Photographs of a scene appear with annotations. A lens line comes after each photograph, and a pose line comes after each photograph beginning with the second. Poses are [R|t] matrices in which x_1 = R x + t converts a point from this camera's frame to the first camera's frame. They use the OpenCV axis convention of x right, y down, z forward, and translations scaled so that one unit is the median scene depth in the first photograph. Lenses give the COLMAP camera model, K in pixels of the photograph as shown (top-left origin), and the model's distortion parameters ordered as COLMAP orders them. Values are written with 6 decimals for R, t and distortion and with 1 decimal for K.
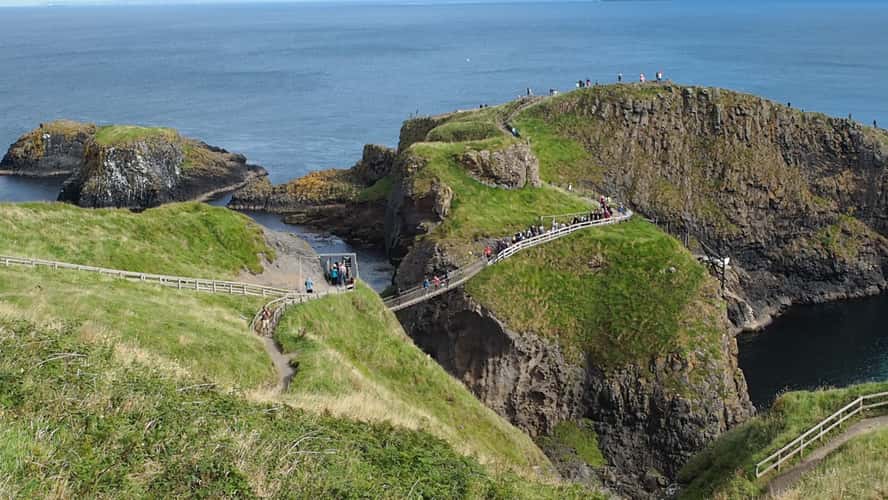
lens RADIAL K [[1211.5, 0, 444.0], [0, 1211.5, 250.0], [0, 0, 1]] dist [-0.003752, 0.010007]
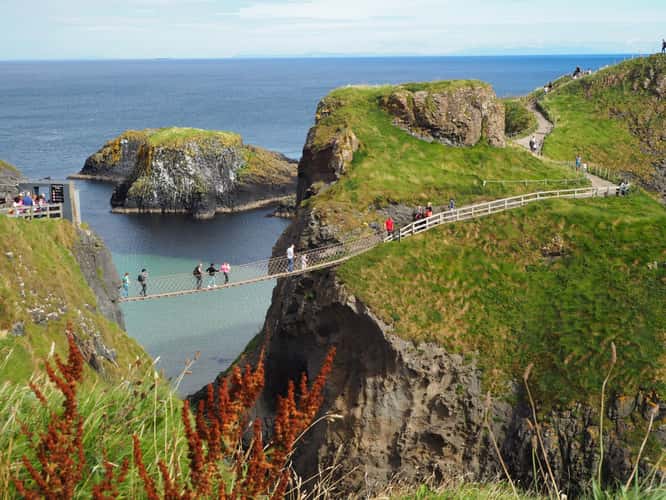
lens RADIAL K [[1138.4, 0, 333.0], [0, 1138.4, 250.0], [0, 0, 1]] dist [0.028261, 0.018321]
pose [[0.970505, 0.049057, -0.236035, 0.158921], [-0.058559, 0.997725, -0.033412, 0.040068], [0.233859, 0.046249, 0.971170, 0.370383]]
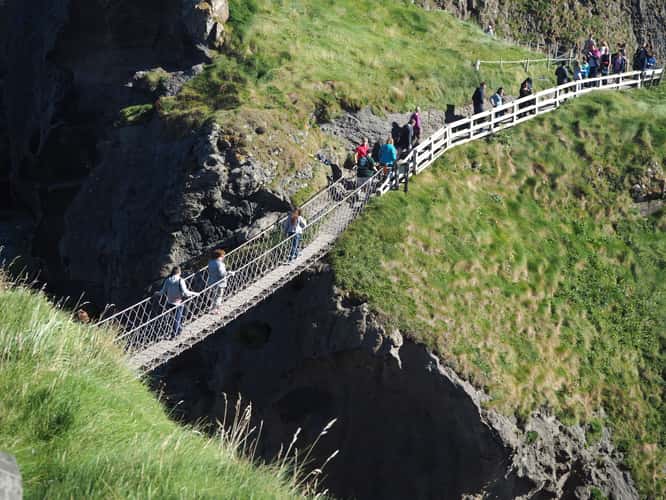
lens RADIAL K [[1138.4, 0, 333.0], [0, 1138.4, 250.0], [0, 0, 1]] dist [0.028261, 0.018321]
pose [[0.961260, -0.022695, 0.274709, -0.055585], [0.012767, 0.999201, 0.037874, 0.015600], [-0.275349, -0.032900, 0.960781, 0.720571]]
